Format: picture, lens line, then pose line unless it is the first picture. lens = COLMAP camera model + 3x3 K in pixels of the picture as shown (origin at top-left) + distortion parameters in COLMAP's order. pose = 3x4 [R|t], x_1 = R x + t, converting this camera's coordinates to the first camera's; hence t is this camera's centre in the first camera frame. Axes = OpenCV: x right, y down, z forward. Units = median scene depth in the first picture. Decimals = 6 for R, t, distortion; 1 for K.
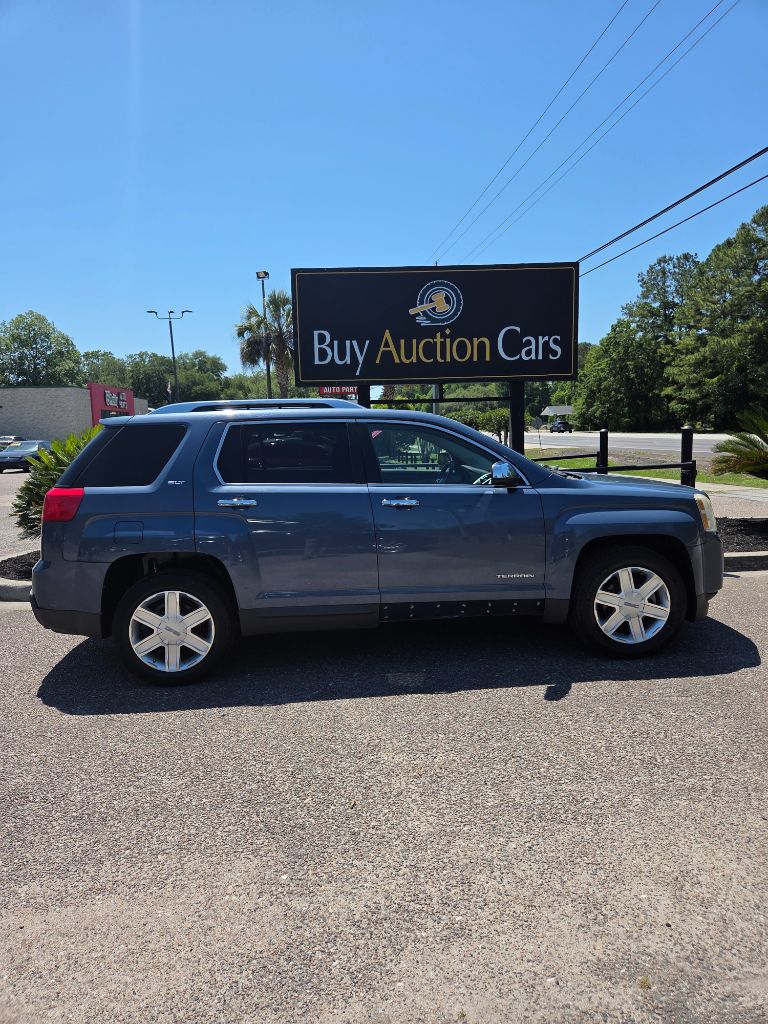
lens RADIAL K [[689.8, 0, 379.7], [0, 689.8, 511.8], [0, 0, 1]] dist [0.054430, -0.000228]
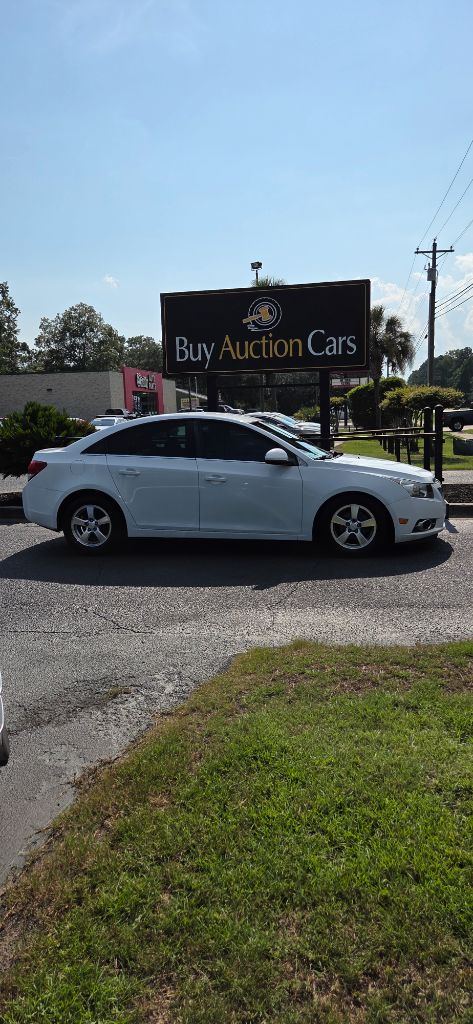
lens RADIAL K [[683.5, 0, 240.7], [0, 683.5, 511.7], [0, 0, 1]] dist [0.078984, -0.074357]
pose [[0.969402, 0.035278, -0.242932, 0.379414], [-0.027489, 0.998996, 0.035378, 0.038719], [0.243936, -0.027618, 0.969398, -0.325013]]
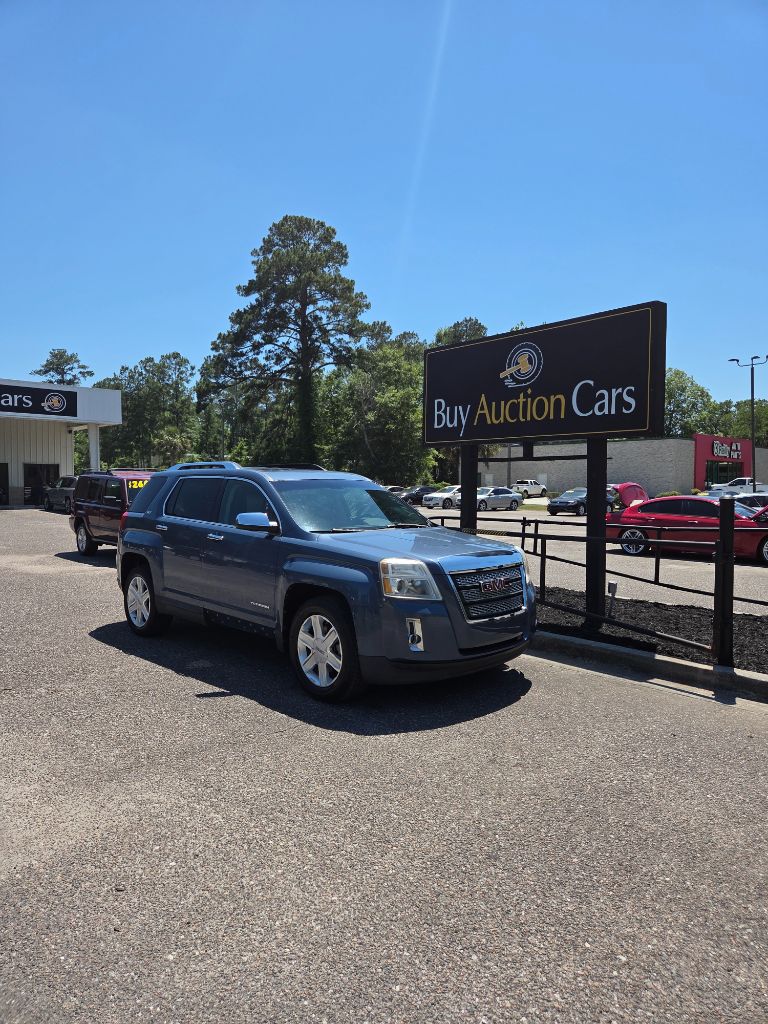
lens RADIAL K [[689.8, 0, 379.7], [0, 689.8, 511.8], [0, 0, 1]] dist [0.054430, -0.000228]
pose [[0.619418, 0.061608, -0.782641, 0.759861], [-0.116201, 0.993130, -0.013790, -0.047613], [0.776414, 0.099485, 0.622321, 0.223734]]
